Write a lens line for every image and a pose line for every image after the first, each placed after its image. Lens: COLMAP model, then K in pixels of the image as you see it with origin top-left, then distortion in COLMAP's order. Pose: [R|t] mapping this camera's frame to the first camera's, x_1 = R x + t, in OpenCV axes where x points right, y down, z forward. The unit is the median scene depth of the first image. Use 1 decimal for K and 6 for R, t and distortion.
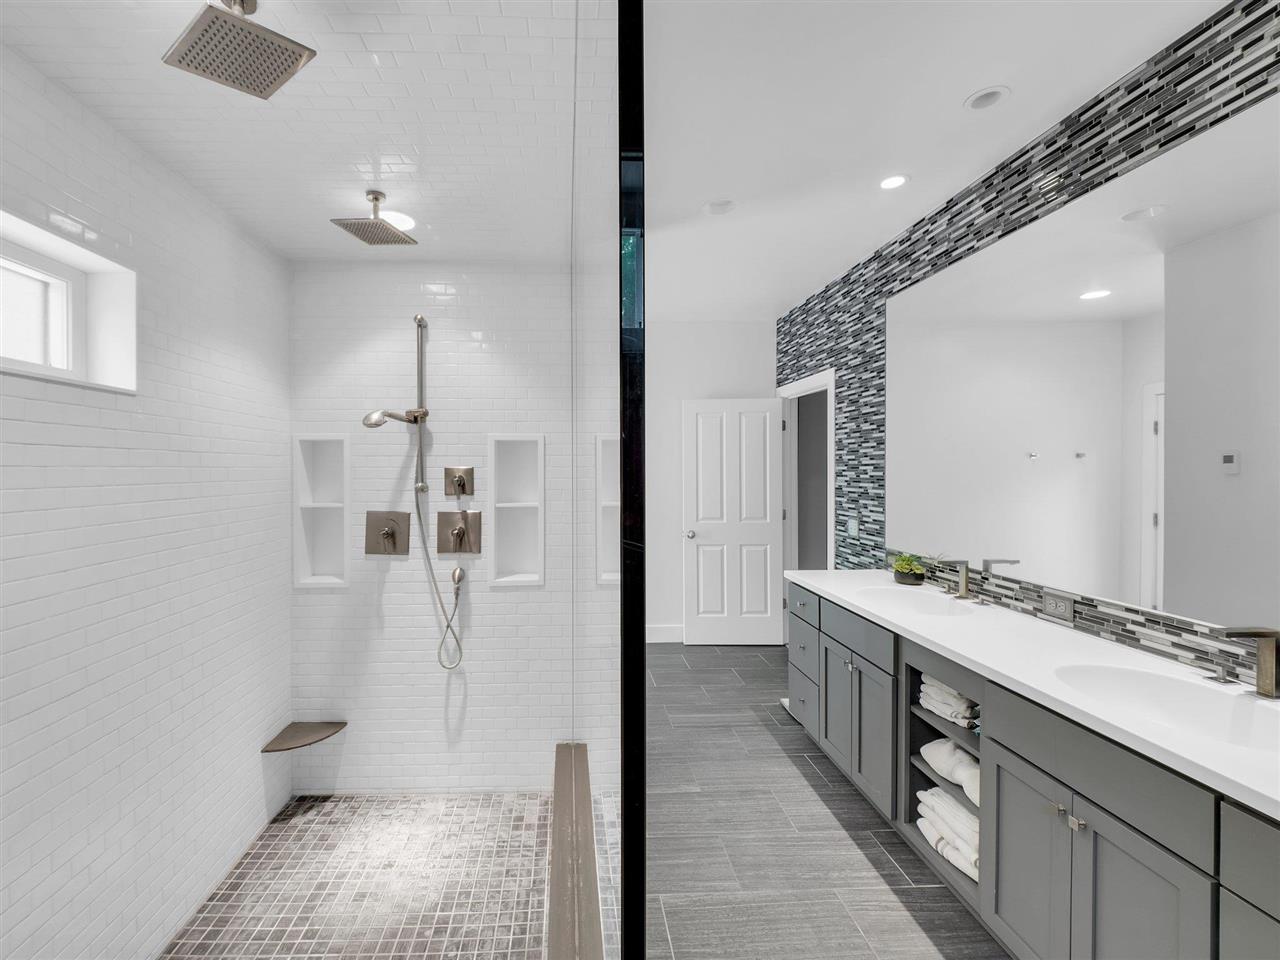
lens RADIAL K [[550.9, 0, 578.1], [0, 550.9, 478.2], [0, 0, 1]] dist [-0.016652, 0.001395]
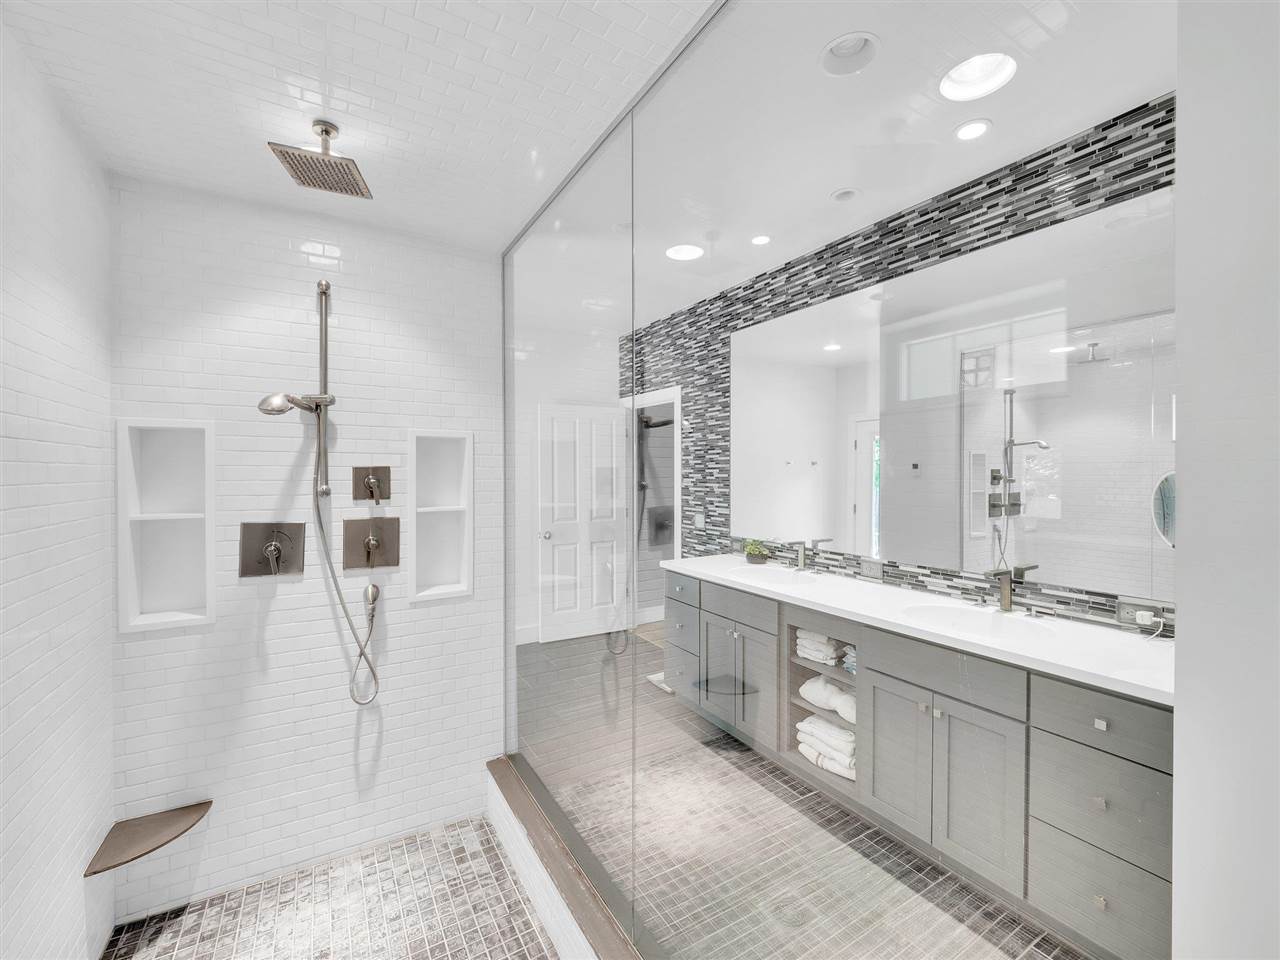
lens RADIAL K [[539.4, 0, 630.6], [0, 539.4, 482.8], [0, 0, 1]] dist [-0.011252, -0.000595]
pose [[0.874121, -0.004969, 0.485683, -0.273917], [0.004719, 0.999987, 0.001739, 0.005696], [-0.485686, 0.000772, 0.874133, 0.072221]]
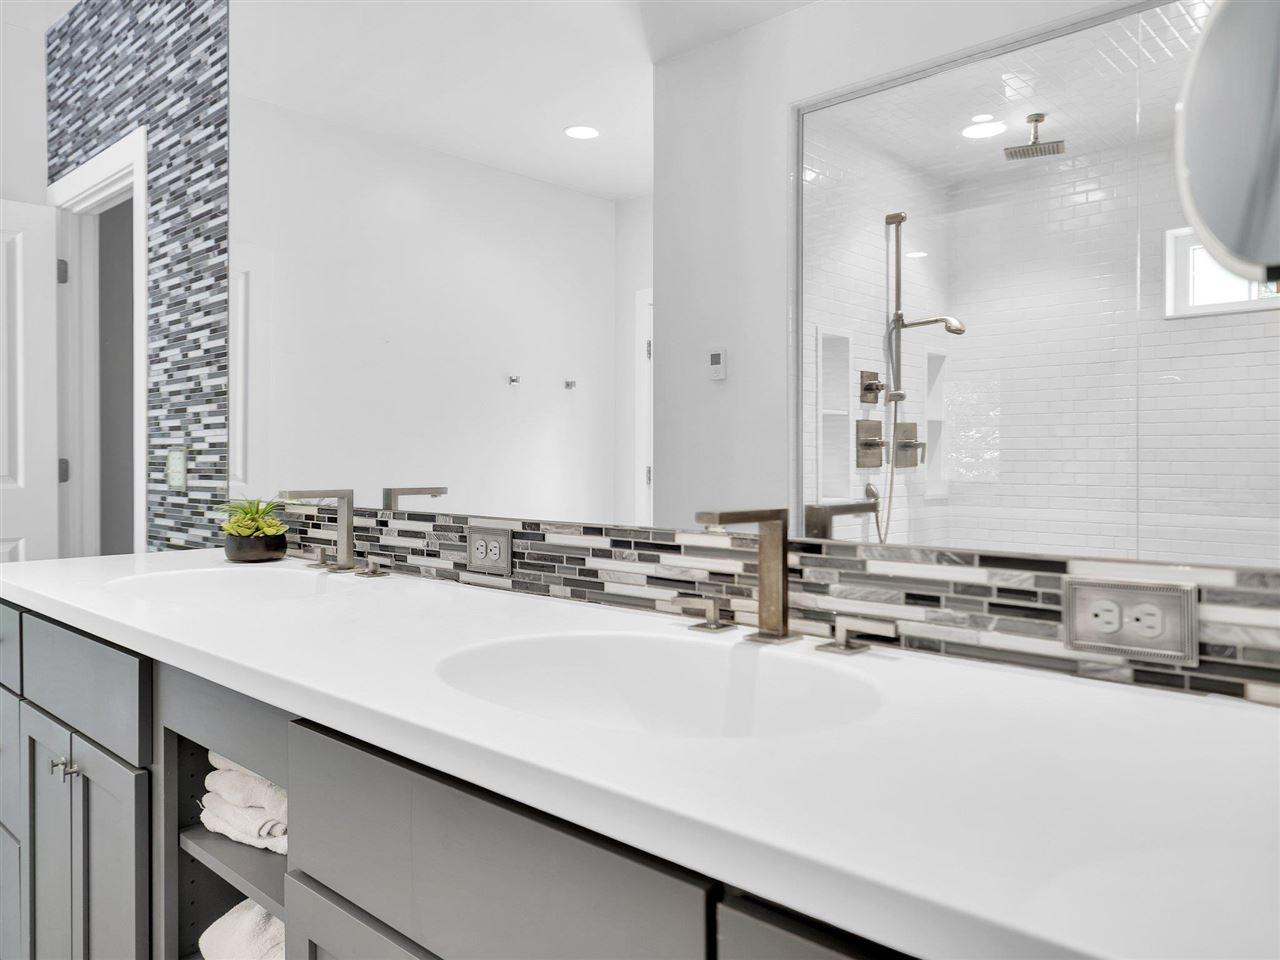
lens RADIAL K [[917.0, 0, 639.5], [0, 917.0, 466.6], [0, 0, 1]] dist [-0.004762, 0.000291]
pose [[0.699277, 0.002809, 0.714845, 0.313795], [0.007323, 0.999912, -0.011092, 0.138439], [-0.714813, 0.012991, 0.699195, 0.263082]]
